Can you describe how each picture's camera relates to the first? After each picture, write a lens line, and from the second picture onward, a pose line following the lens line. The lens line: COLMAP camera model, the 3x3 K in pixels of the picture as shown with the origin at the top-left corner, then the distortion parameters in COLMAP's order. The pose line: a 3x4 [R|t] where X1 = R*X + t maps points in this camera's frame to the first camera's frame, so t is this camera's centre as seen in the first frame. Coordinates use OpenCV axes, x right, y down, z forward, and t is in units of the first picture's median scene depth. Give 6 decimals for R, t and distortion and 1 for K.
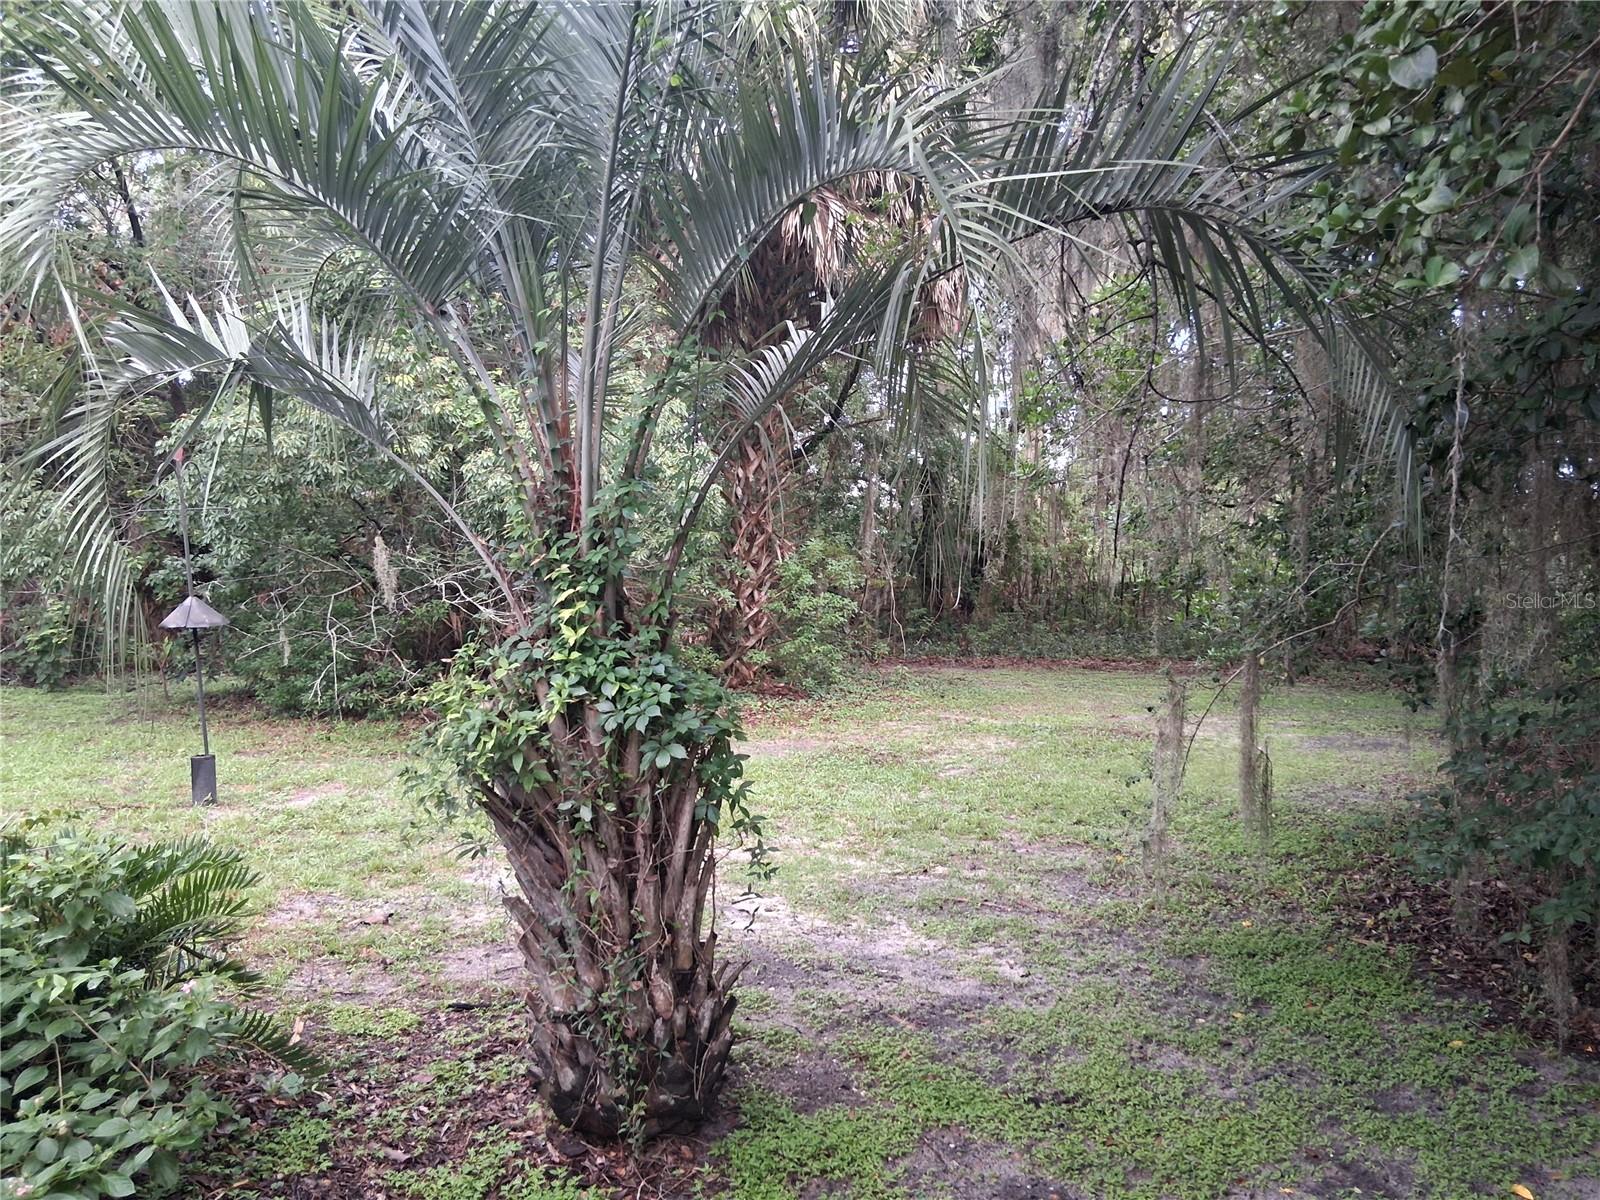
lens RADIAL K [[1175.4, 0, 793.3], [0, 1175.4, 597.6], [0, 0, 1]] dist [0.122386, -0.178622]
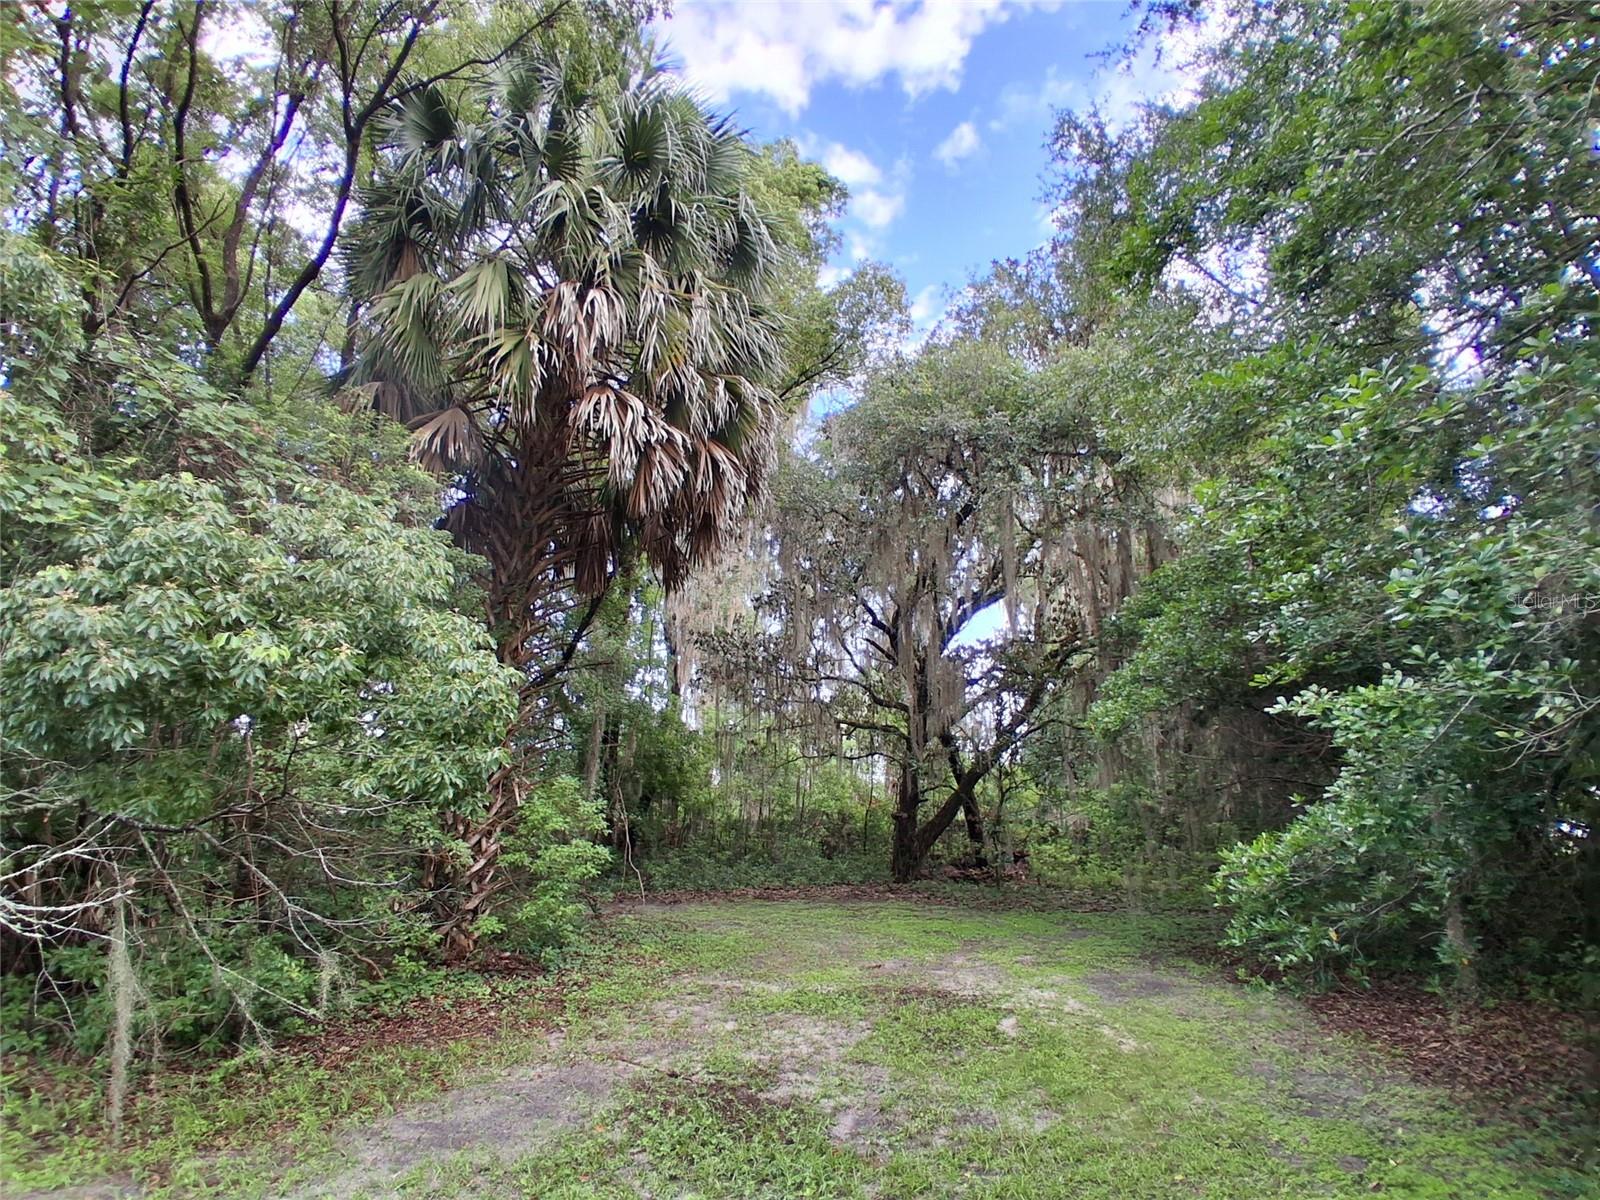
lens RADIAL K [[792.4, 0, 804.5], [0, 792.4, 611.4], [0, 0, 1]] dist [0.014662, -0.047579]
pose [[0.919771, 0.087914, 0.382481, -0.211115], [0.019074, 0.963421, -0.267314, -0.024957], [-0.391991, 0.253163, 0.884450, 1.446666]]
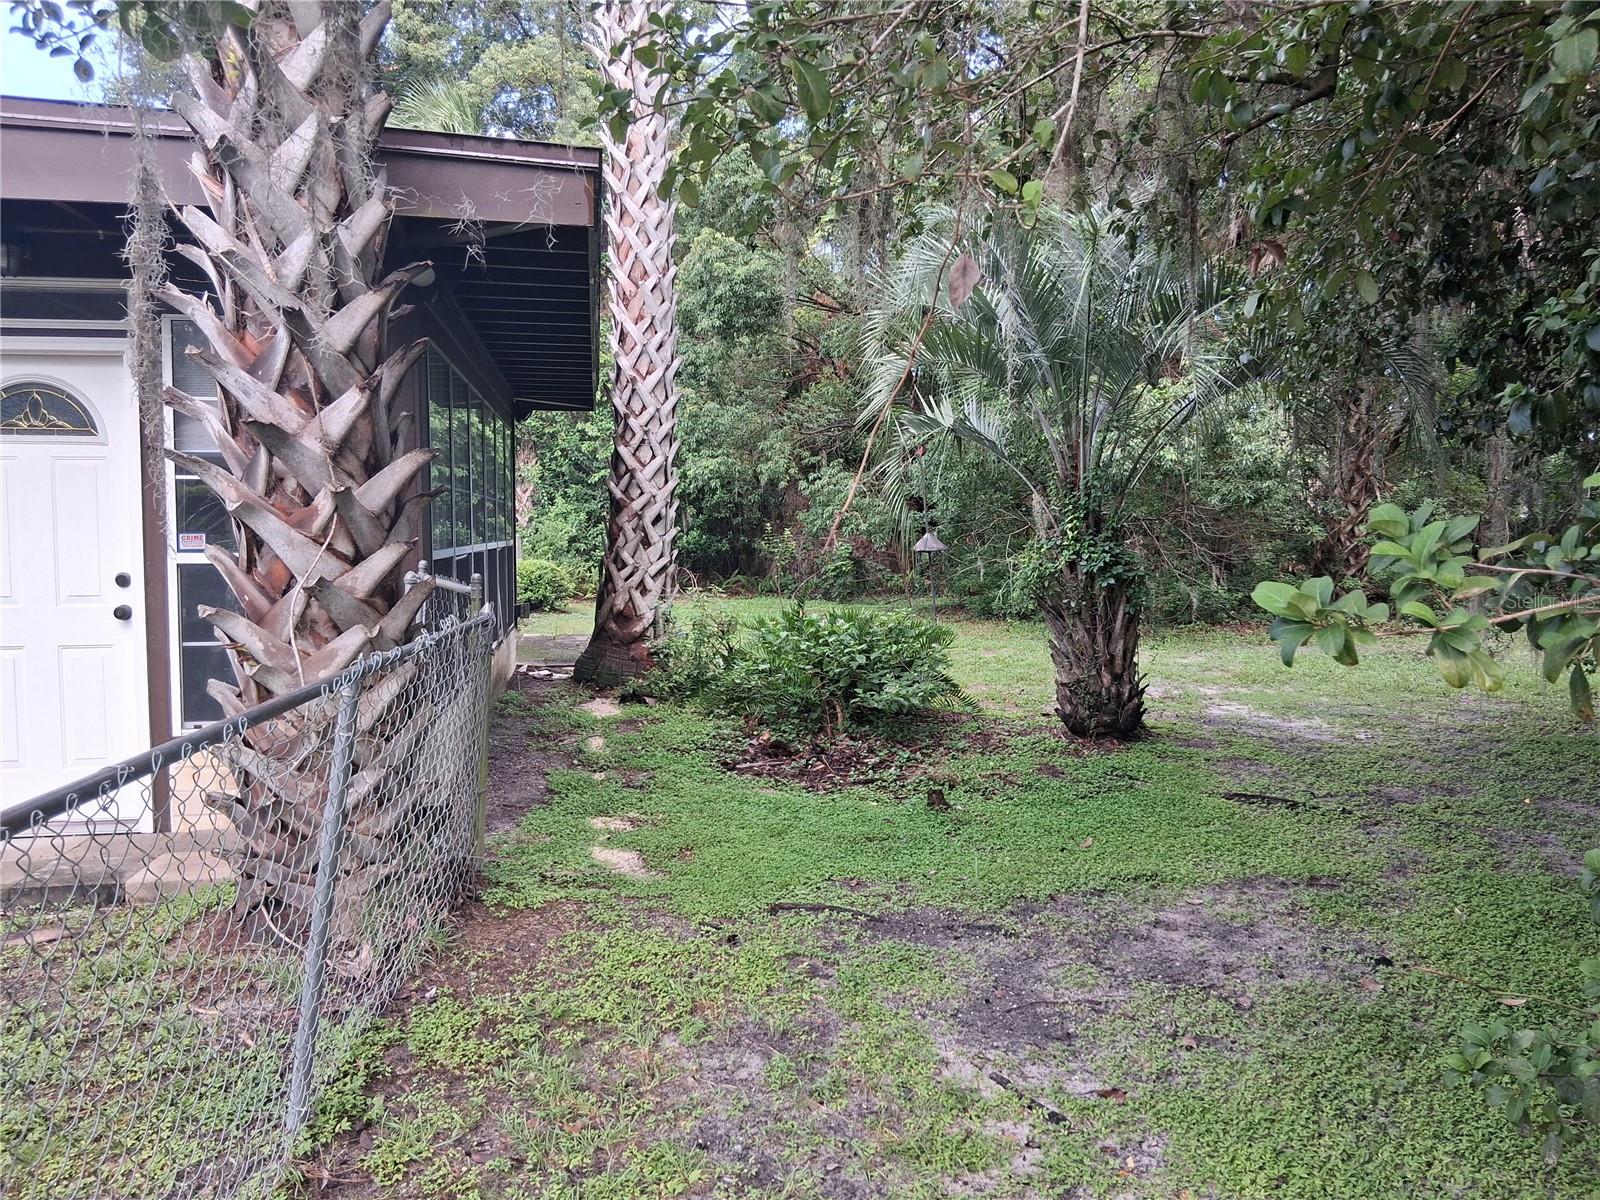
lens RADIAL K [[1175.4, 0, 793.3], [0, 1175.4, 597.6], [0, 0, 1]] dist [0.122386, -0.178622]
pose [[0.840614, 0.015051, -0.541425, 0.568146], [0.007291, 0.999209, 0.039098, 0.054584], [0.541585, -0.036814, 0.839840, -1.186860]]
